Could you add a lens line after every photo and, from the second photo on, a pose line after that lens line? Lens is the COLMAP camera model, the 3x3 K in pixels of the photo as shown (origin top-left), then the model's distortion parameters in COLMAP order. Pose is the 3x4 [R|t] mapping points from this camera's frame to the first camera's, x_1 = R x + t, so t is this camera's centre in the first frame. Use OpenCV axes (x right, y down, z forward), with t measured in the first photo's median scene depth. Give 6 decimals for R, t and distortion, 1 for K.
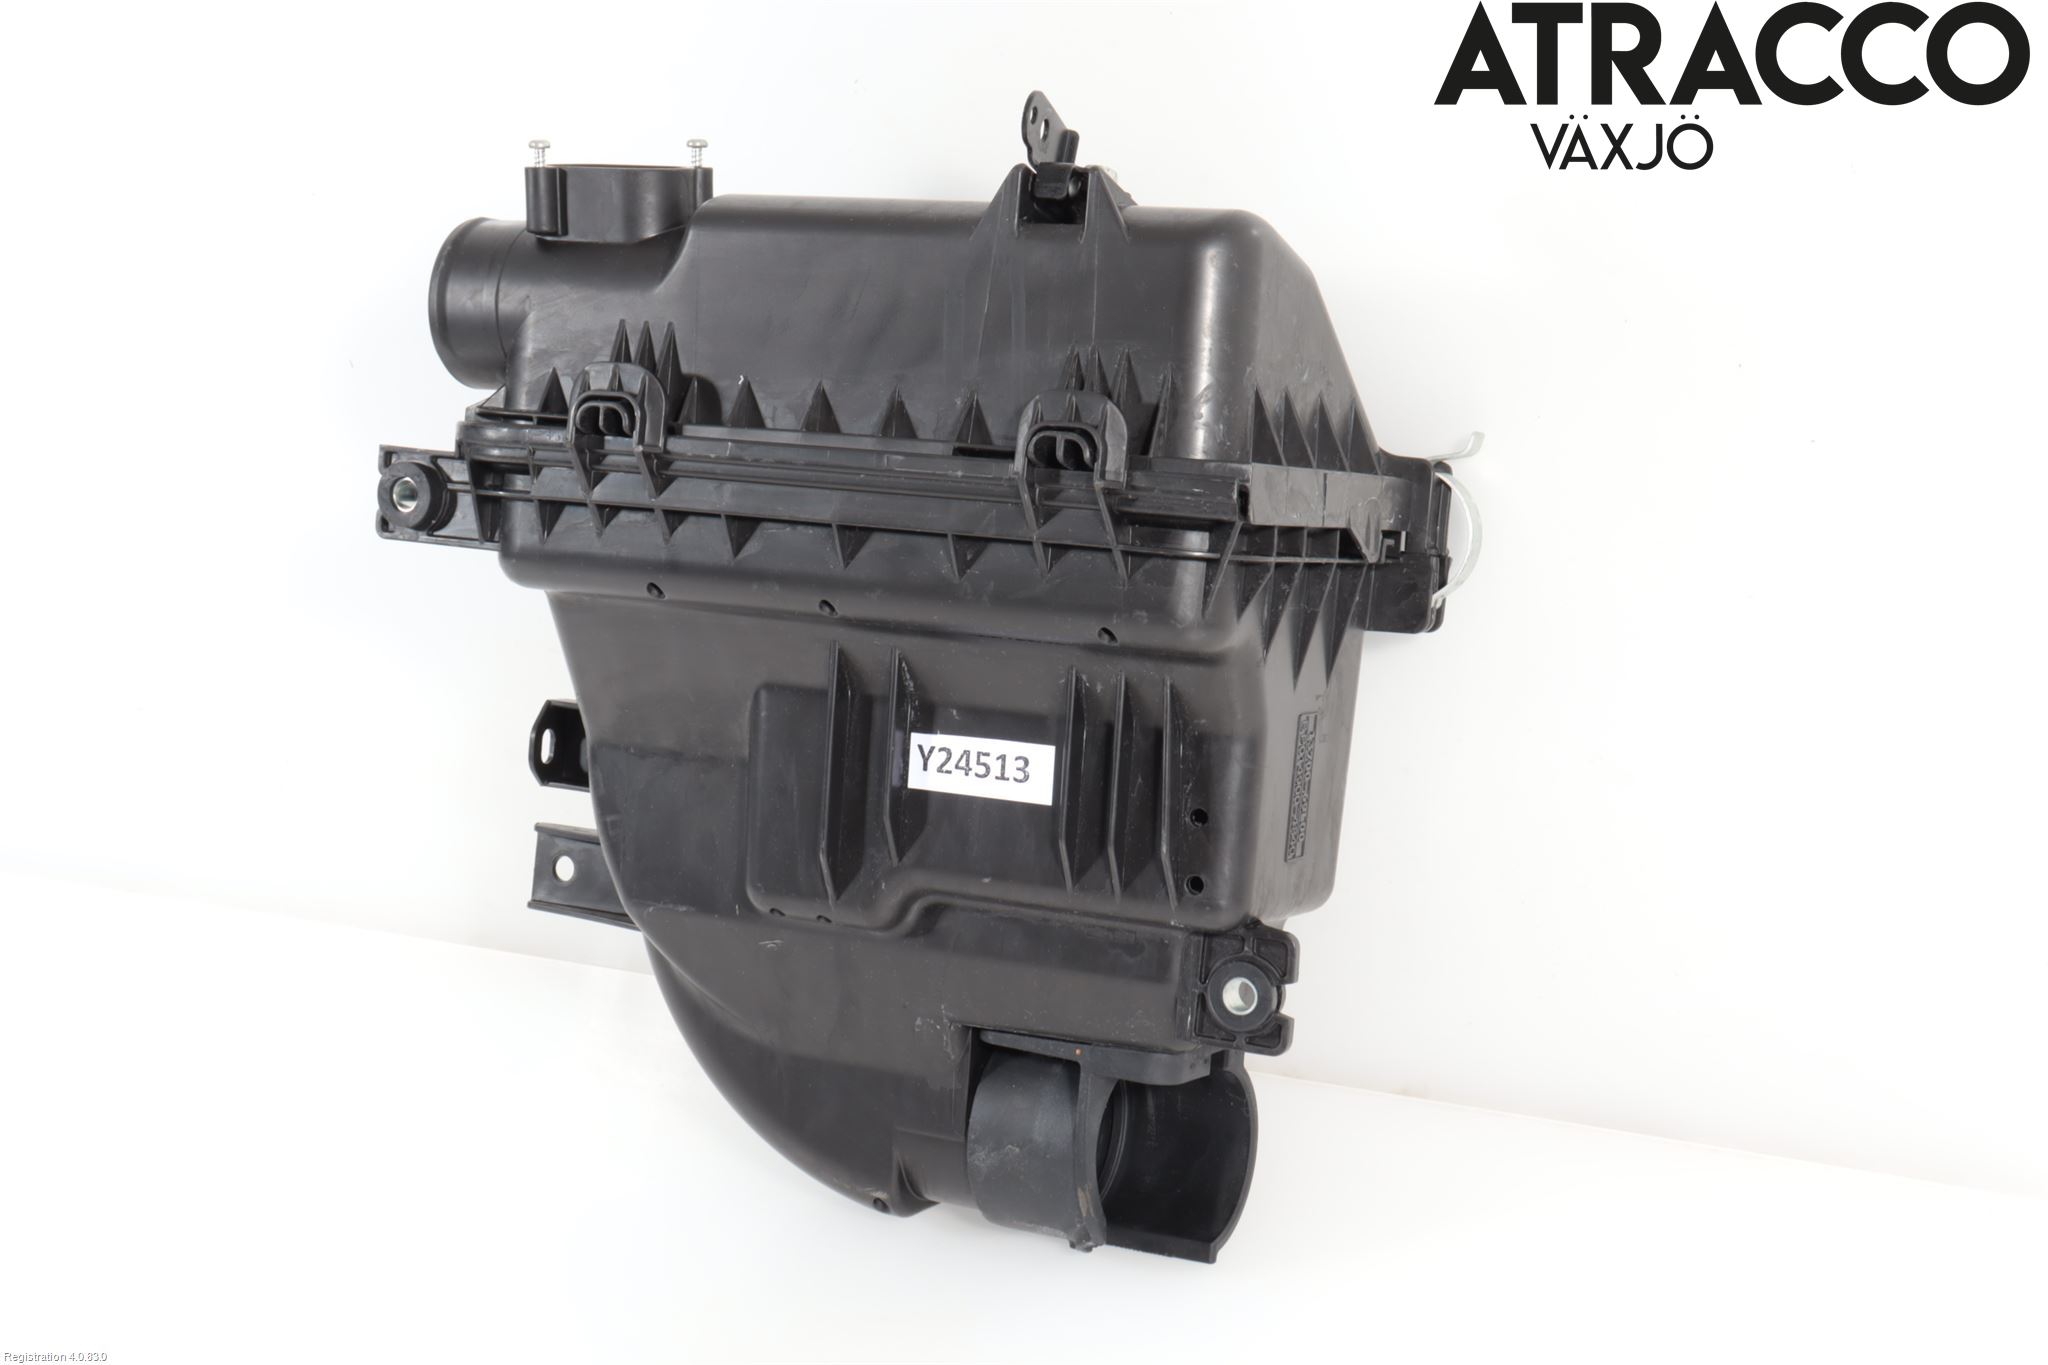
lens RADIAL K [[2923.4, 0, 1024.0], [0, 2923.4, 682.5], [0, 0, 1]] dist [-0.011175, -0.012719]
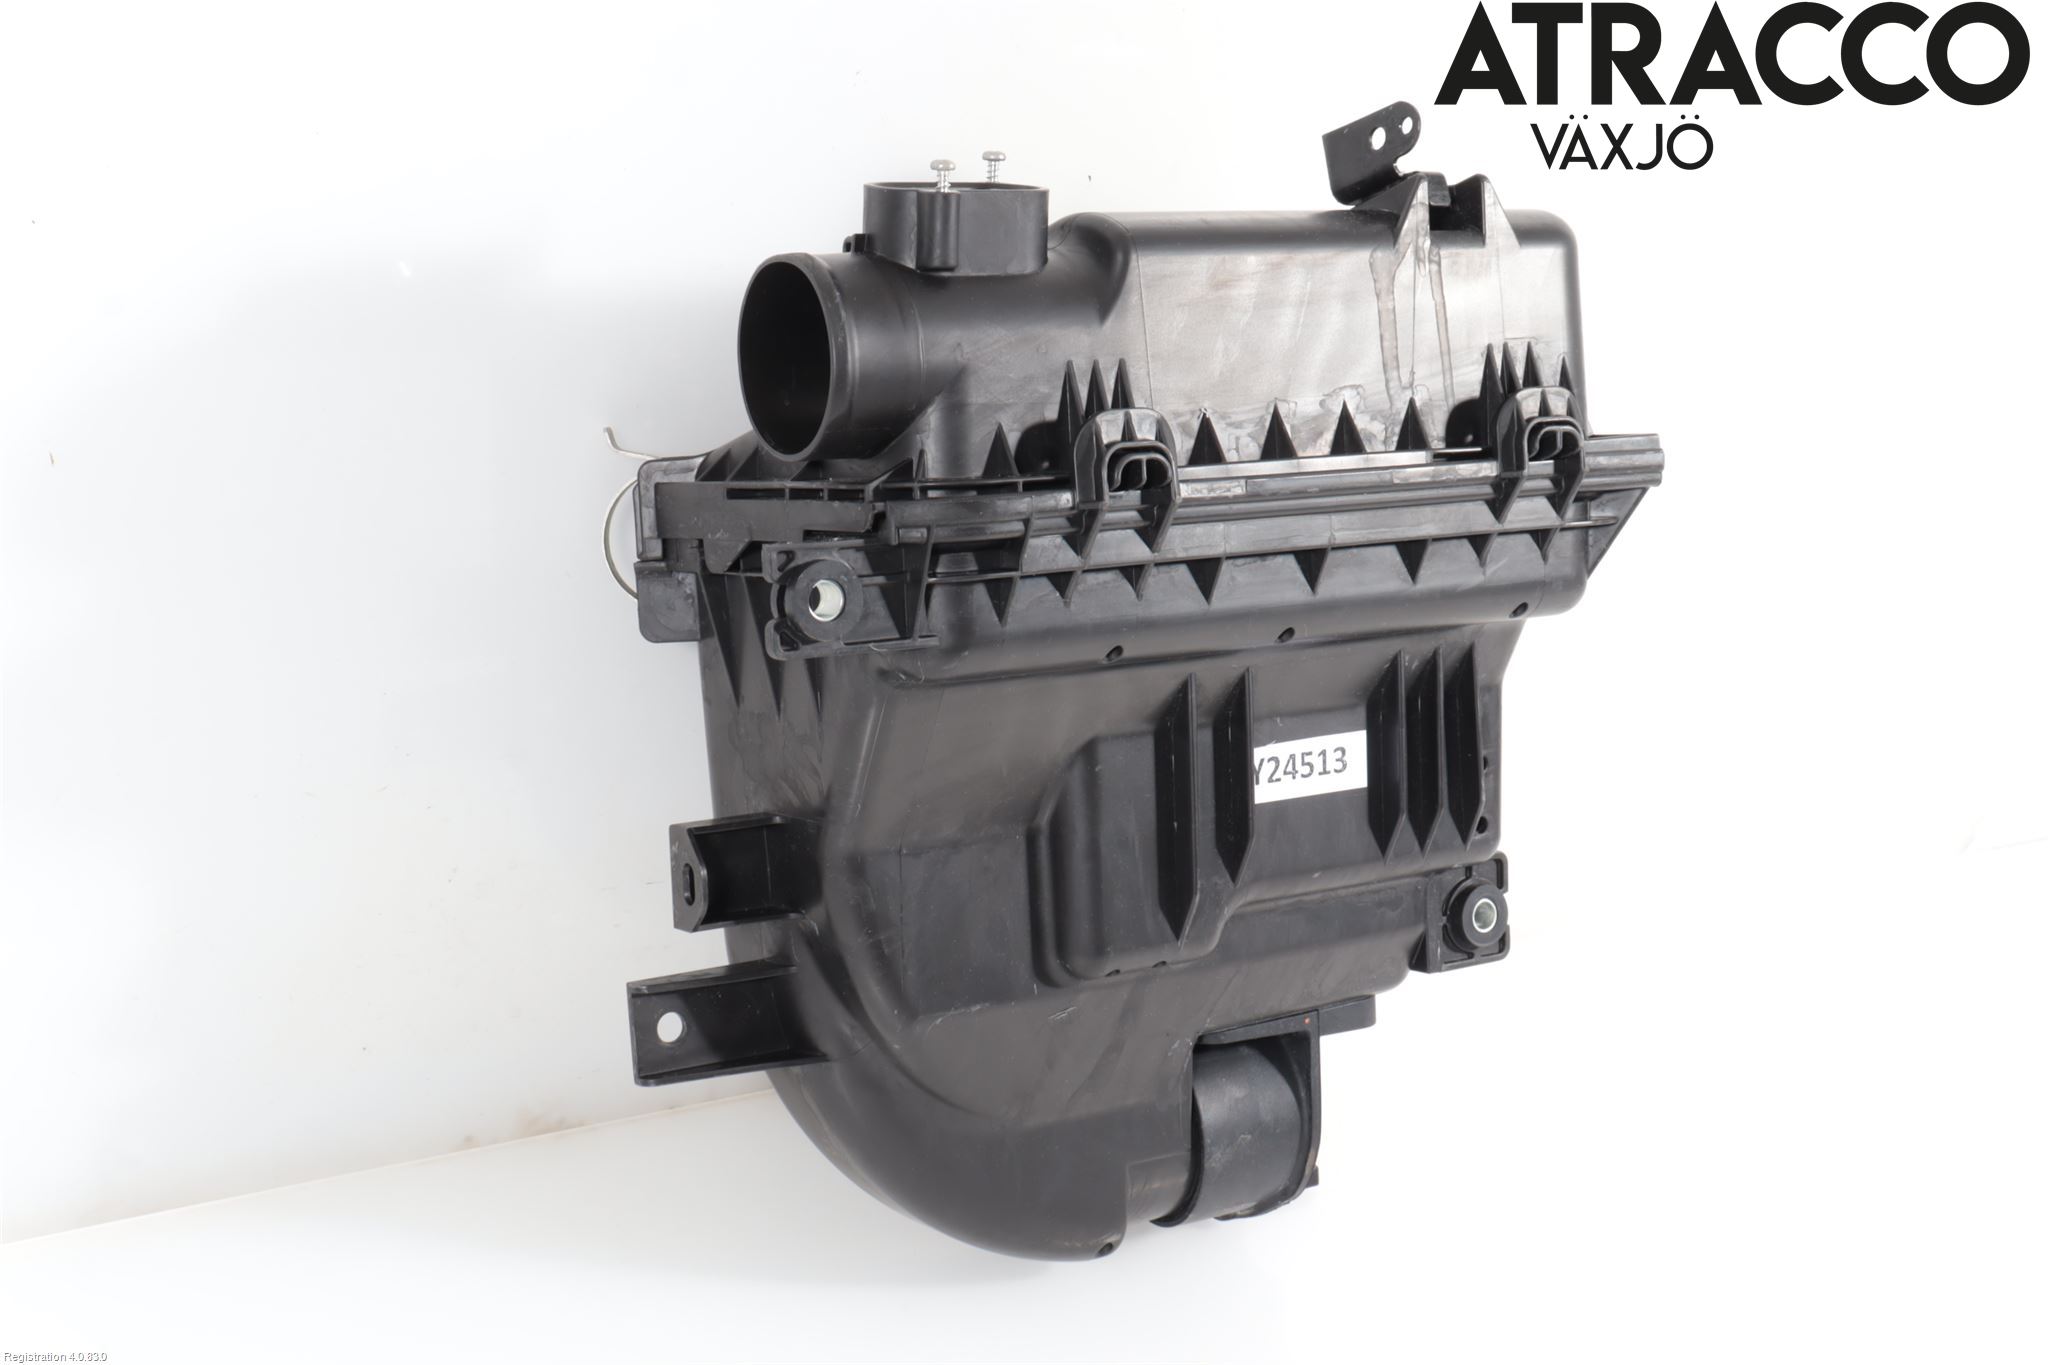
lens RADIAL K [[2923.4, 0, 1024.0], [0, 2923.4, 682.5], [0, 0, 1]] dist [-0.011175, -0.012719]
pose [[0.512684, -0.188127, 0.837713, -0.907347], [0.146736, 0.980543, 0.130399, -0.146118], [-0.845945, 0.056069, 0.530314, 0.545140]]
